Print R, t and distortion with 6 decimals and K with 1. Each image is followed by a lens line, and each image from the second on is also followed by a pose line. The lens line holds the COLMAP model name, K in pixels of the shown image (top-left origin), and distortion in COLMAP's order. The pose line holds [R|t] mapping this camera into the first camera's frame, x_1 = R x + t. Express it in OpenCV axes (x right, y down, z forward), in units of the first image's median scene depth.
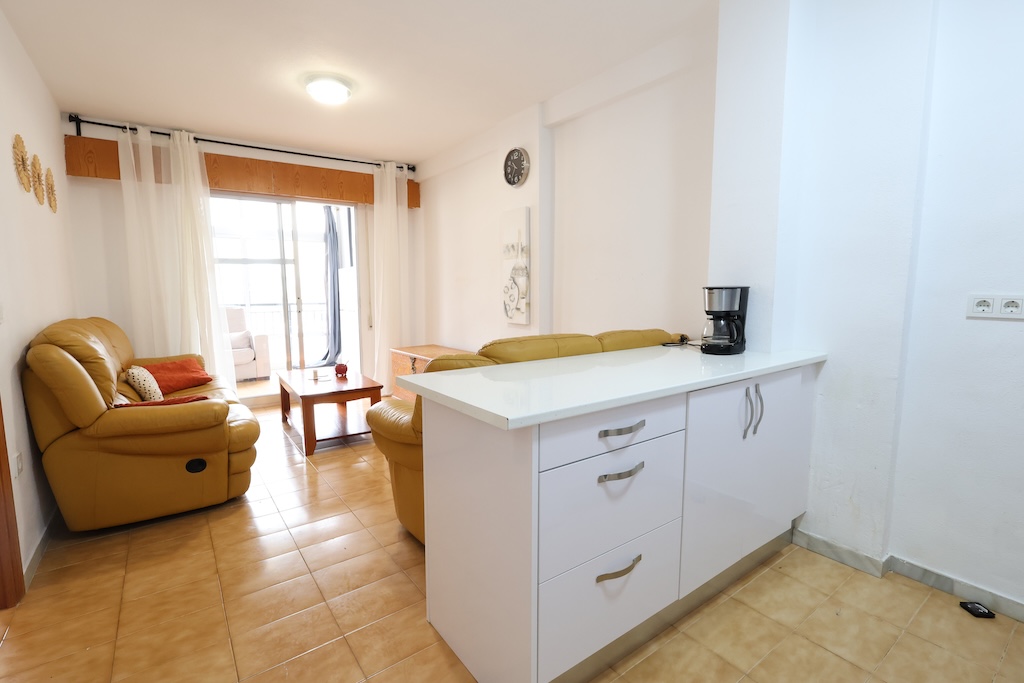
lens RADIAL K [[475.9, 0, 512.0], [0, 475.9, 341.5], [0, 0, 1]] dist [-0.000526, 0.000435]
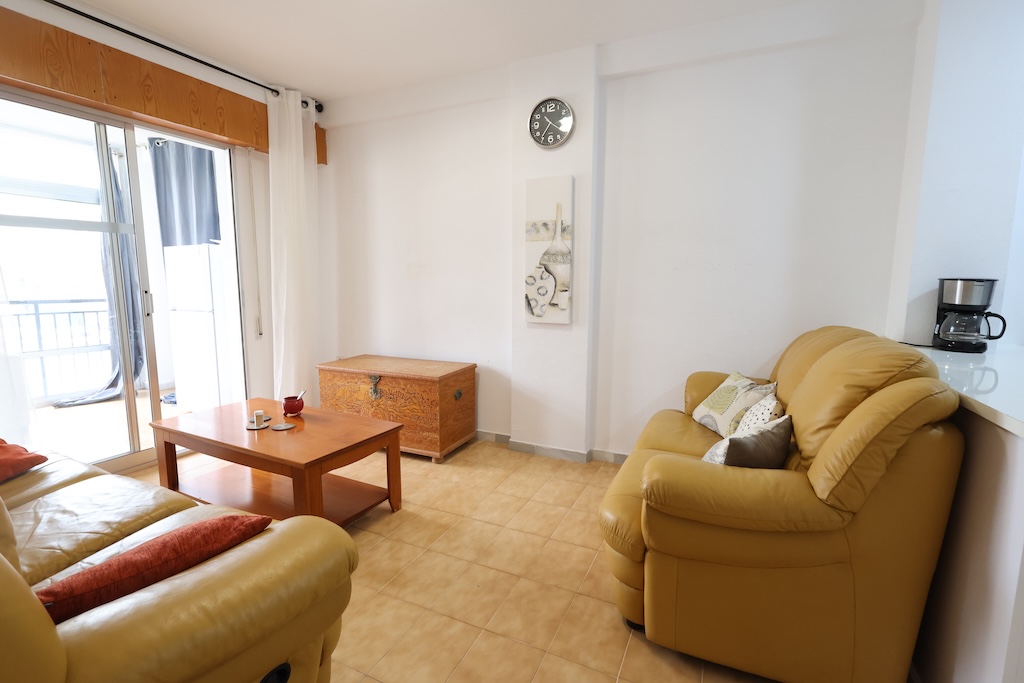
lens RADIAL K [[475.9, 0, 512.0], [0, 475.9, 341.5], [0, 0, 1]] dist [-0.000526, 0.000435]
pose [[0.878015, -0.052497, 0.475746, -0.427594], [0.045731, 0.998621, 0.025795, -0.030648], [-0.476444, -0.000892, 0.879204, 0.335511]]
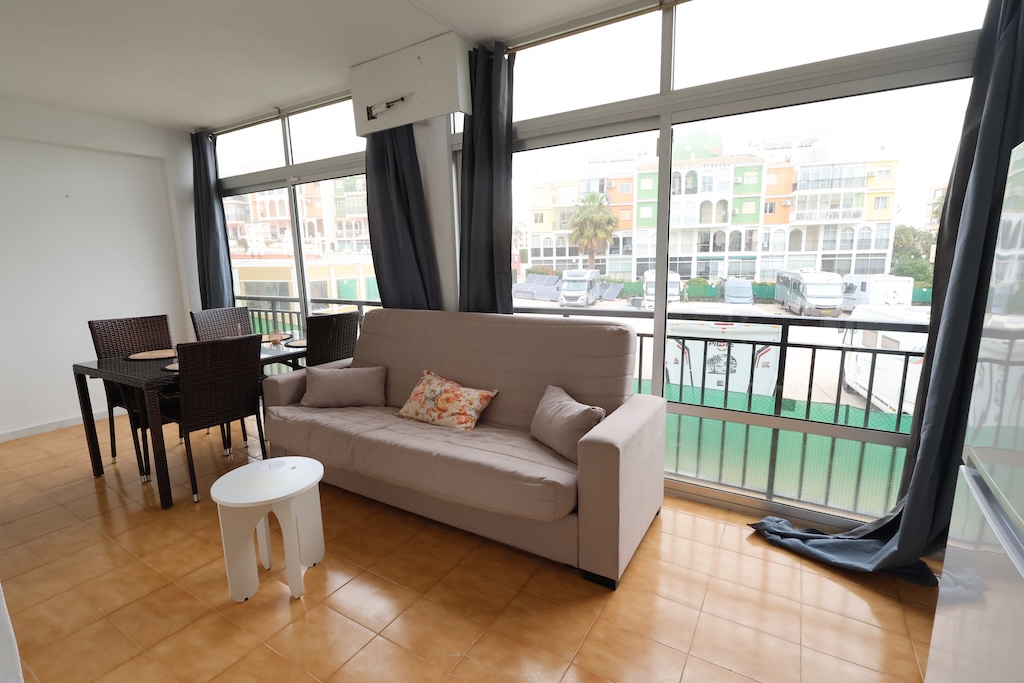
lens RADIAL K [[475.9, 0, 512.0], [0, 475.9, 341.5], [0, 0, 1]] dist [-0.000526, 0.000435]
pose [[0.386287, 0.157639, -0.908808, -0.484025], [-0.081579, 0.987265, 0.136572, -0.176585], [0.918764, 0.021384, 0.394228, 1.359883]]
